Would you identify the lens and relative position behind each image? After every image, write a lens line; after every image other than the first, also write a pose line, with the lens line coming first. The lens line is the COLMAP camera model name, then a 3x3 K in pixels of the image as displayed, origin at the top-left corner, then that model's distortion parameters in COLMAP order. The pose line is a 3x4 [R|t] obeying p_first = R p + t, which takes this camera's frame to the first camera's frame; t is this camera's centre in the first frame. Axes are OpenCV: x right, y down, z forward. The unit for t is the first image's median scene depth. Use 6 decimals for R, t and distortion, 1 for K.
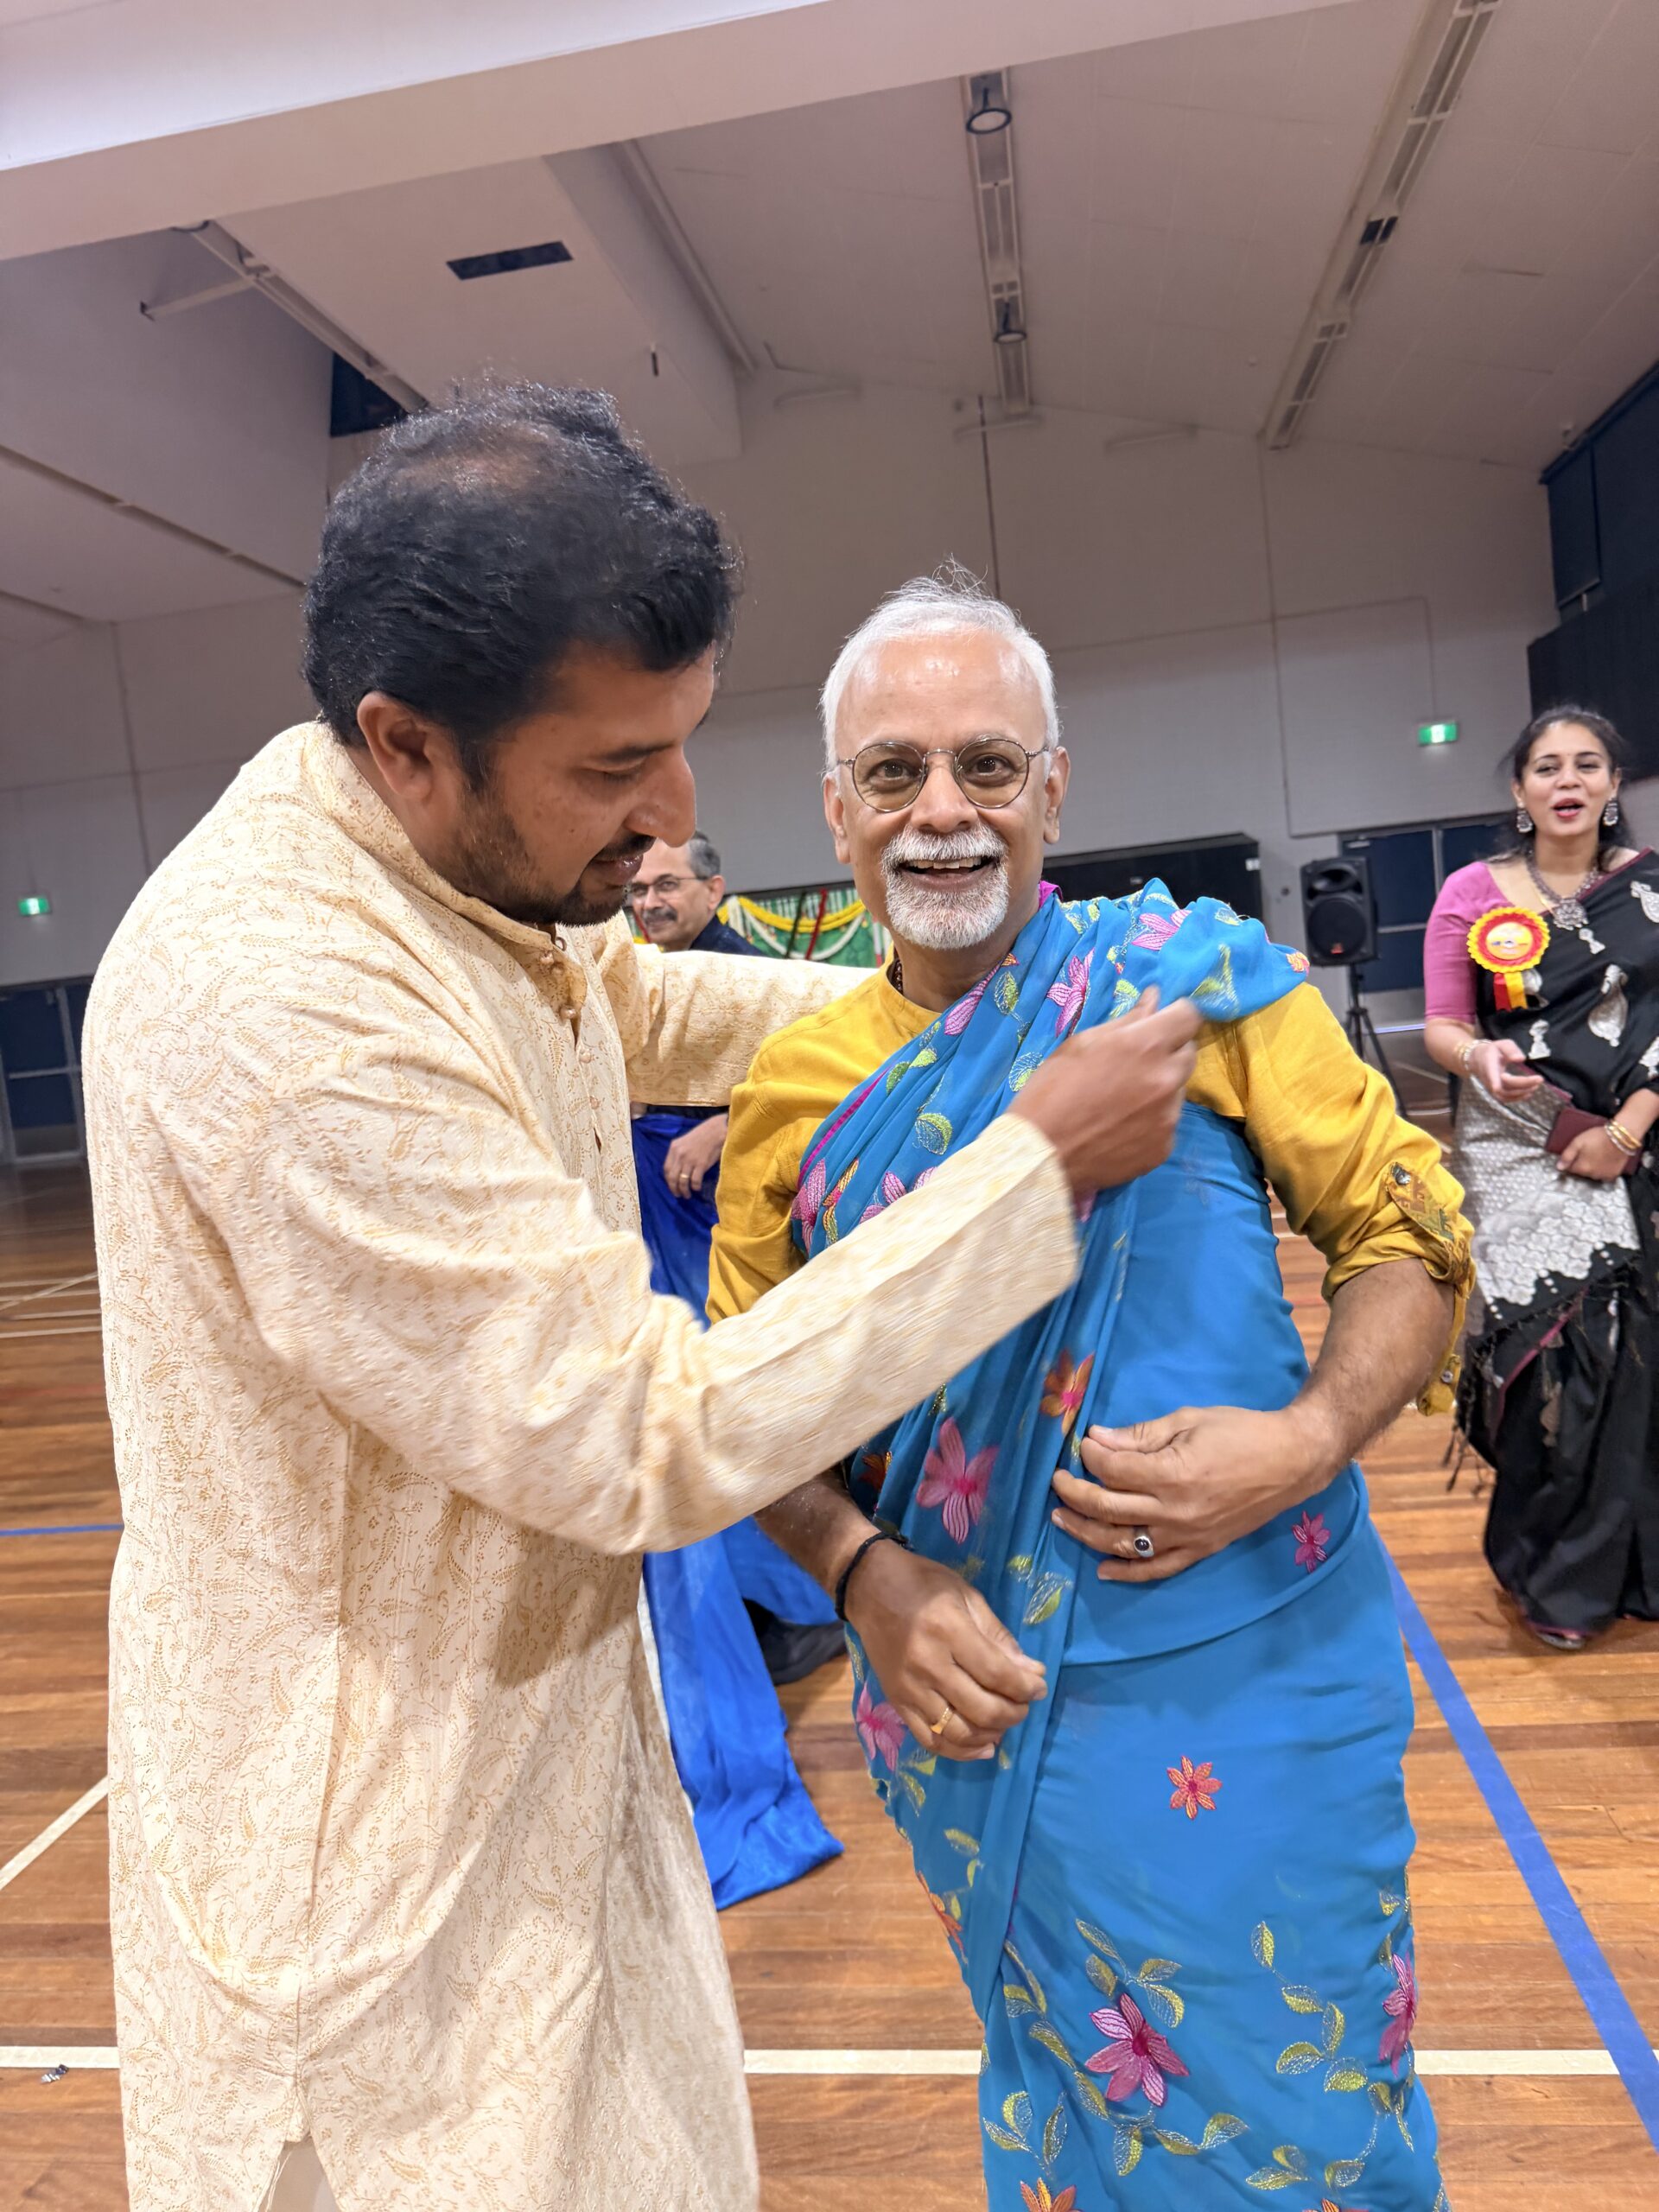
lens RADIAL K [[1578.8, 0, 831.9], [0, 1578.8, 1122.6], [0, 0, 1]] dist [-0.000738, -0.004911]
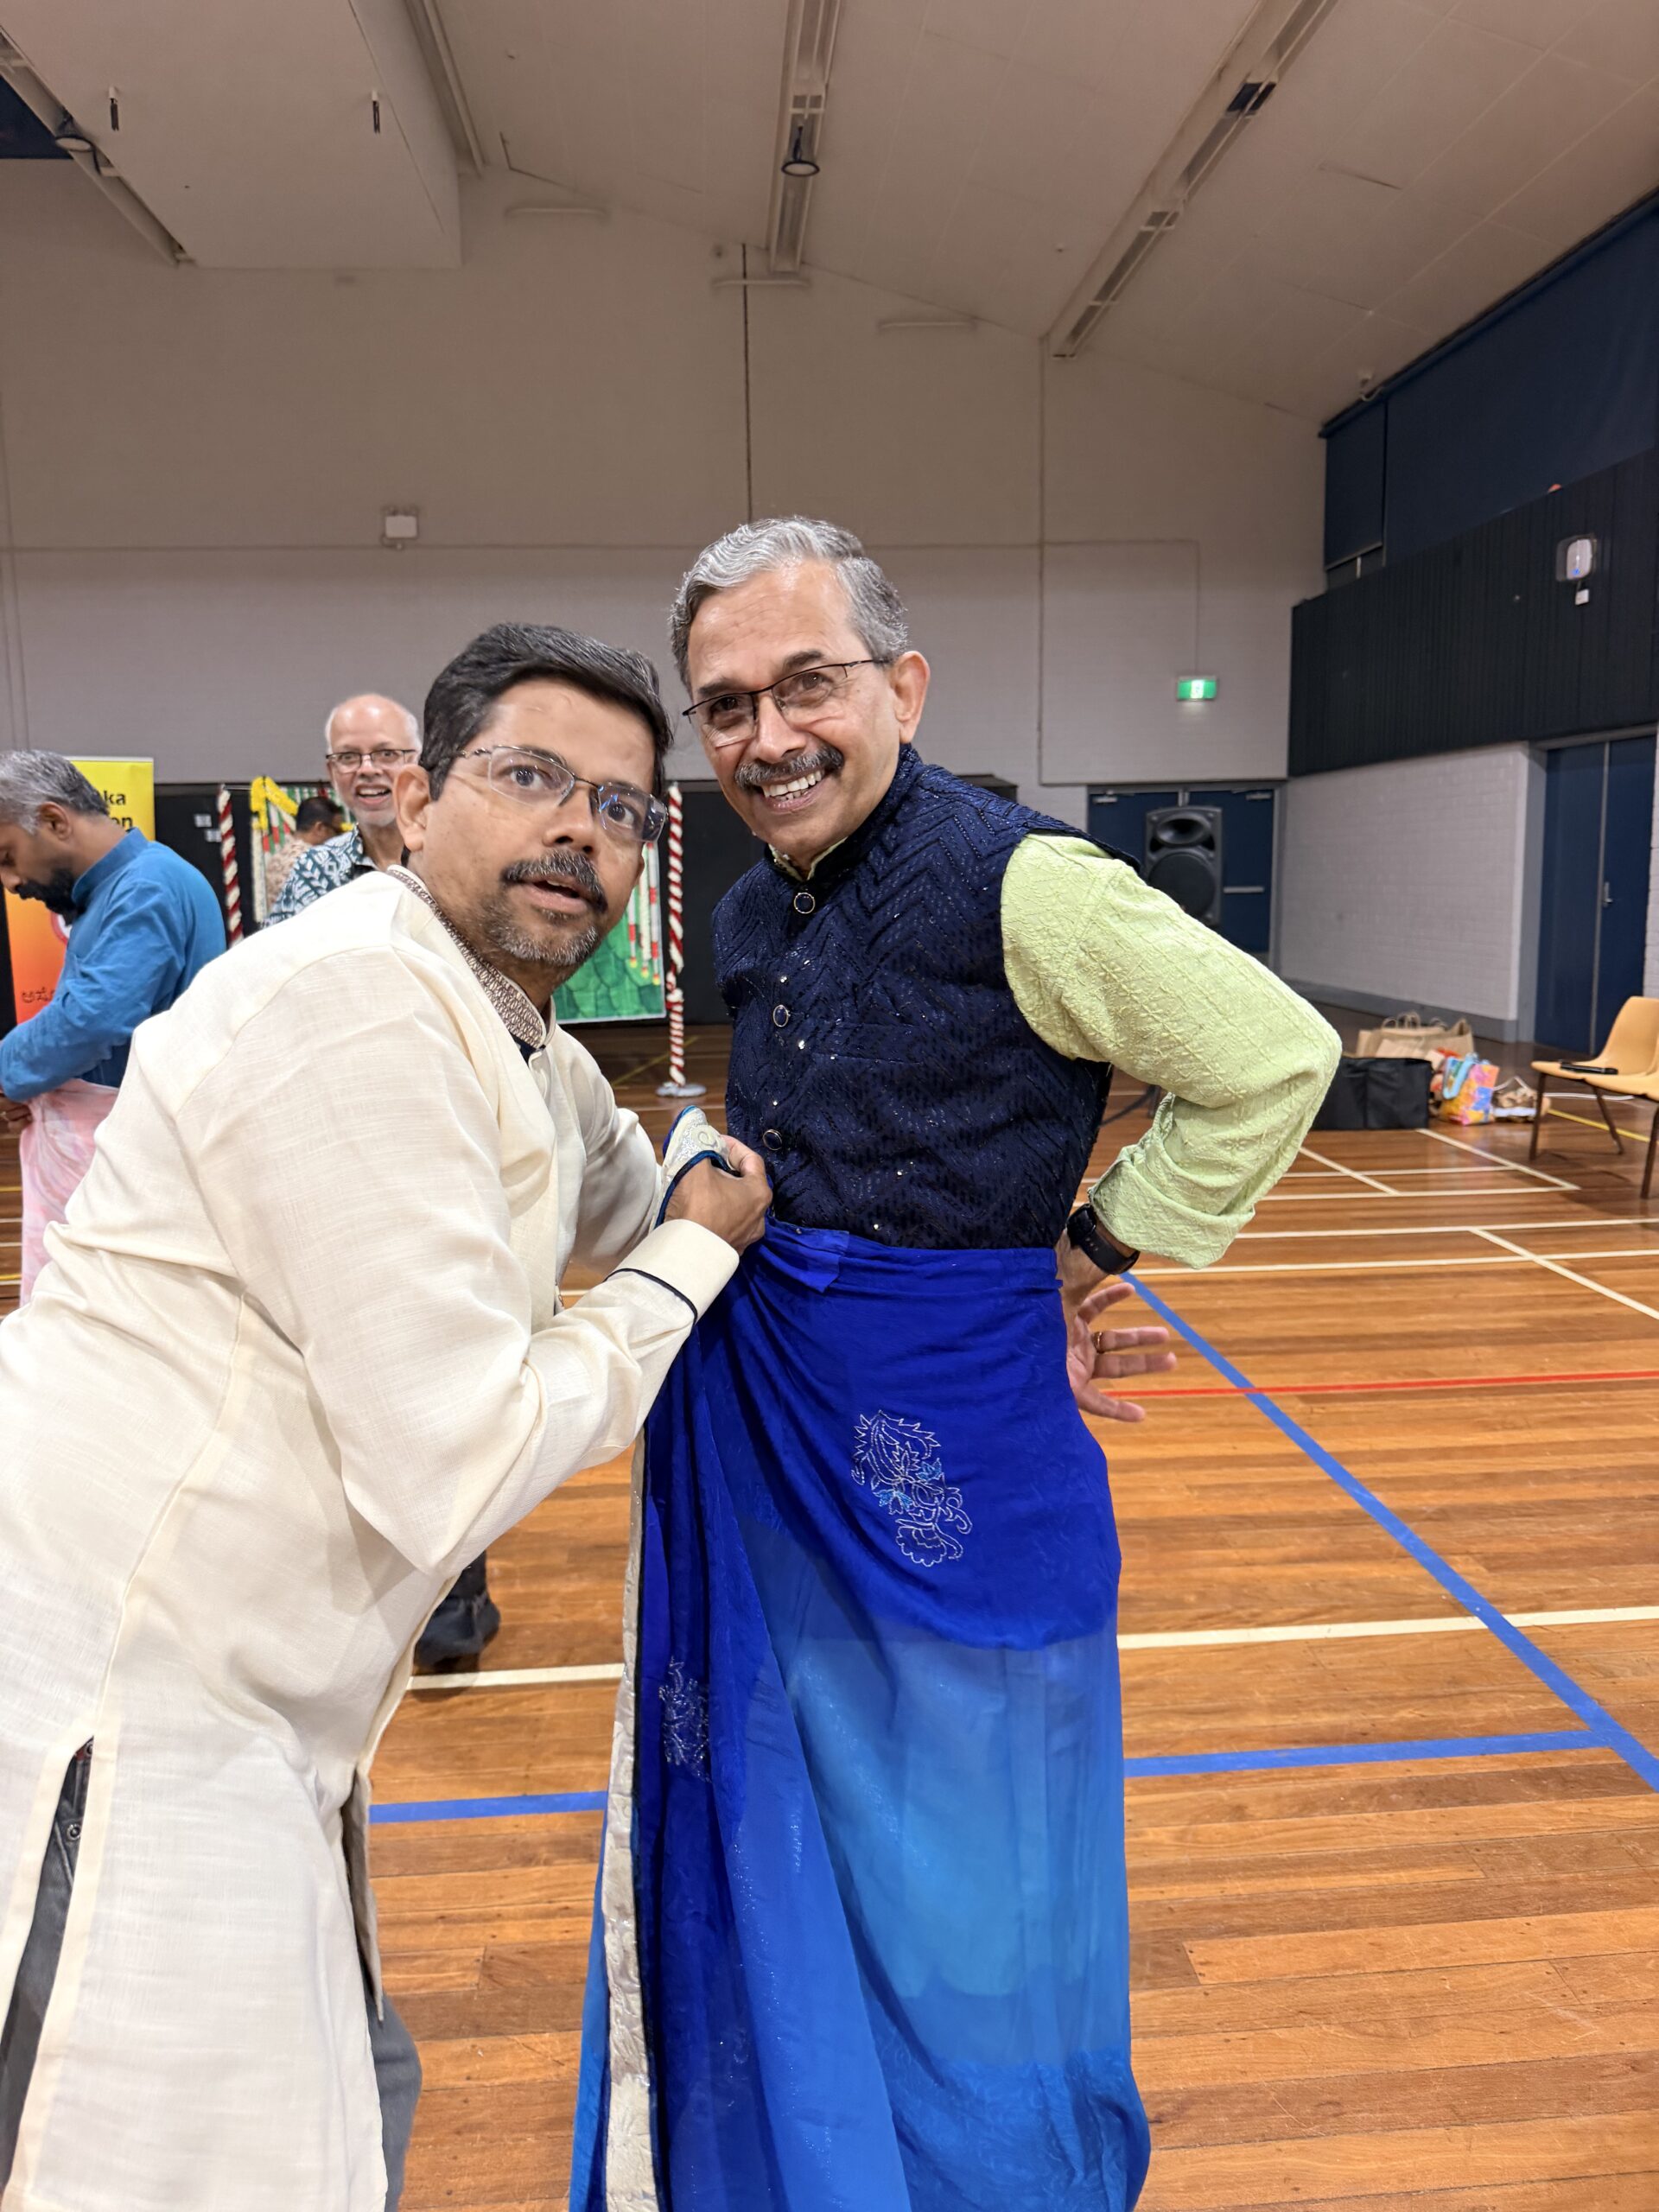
lens RADIAL K [[1561.1, 0, 817.1], [0, 1561.1, 1091.3], [0, 0, 1]] dist [0.038184, -0.060009]
pose [[0.971772, 0.058219, 0.228624, -0.047491], [-0.064040, 0.997783, 0.018118, -0.008618], [-0.227062, -0.032248, 0.973346, 0.148687]]
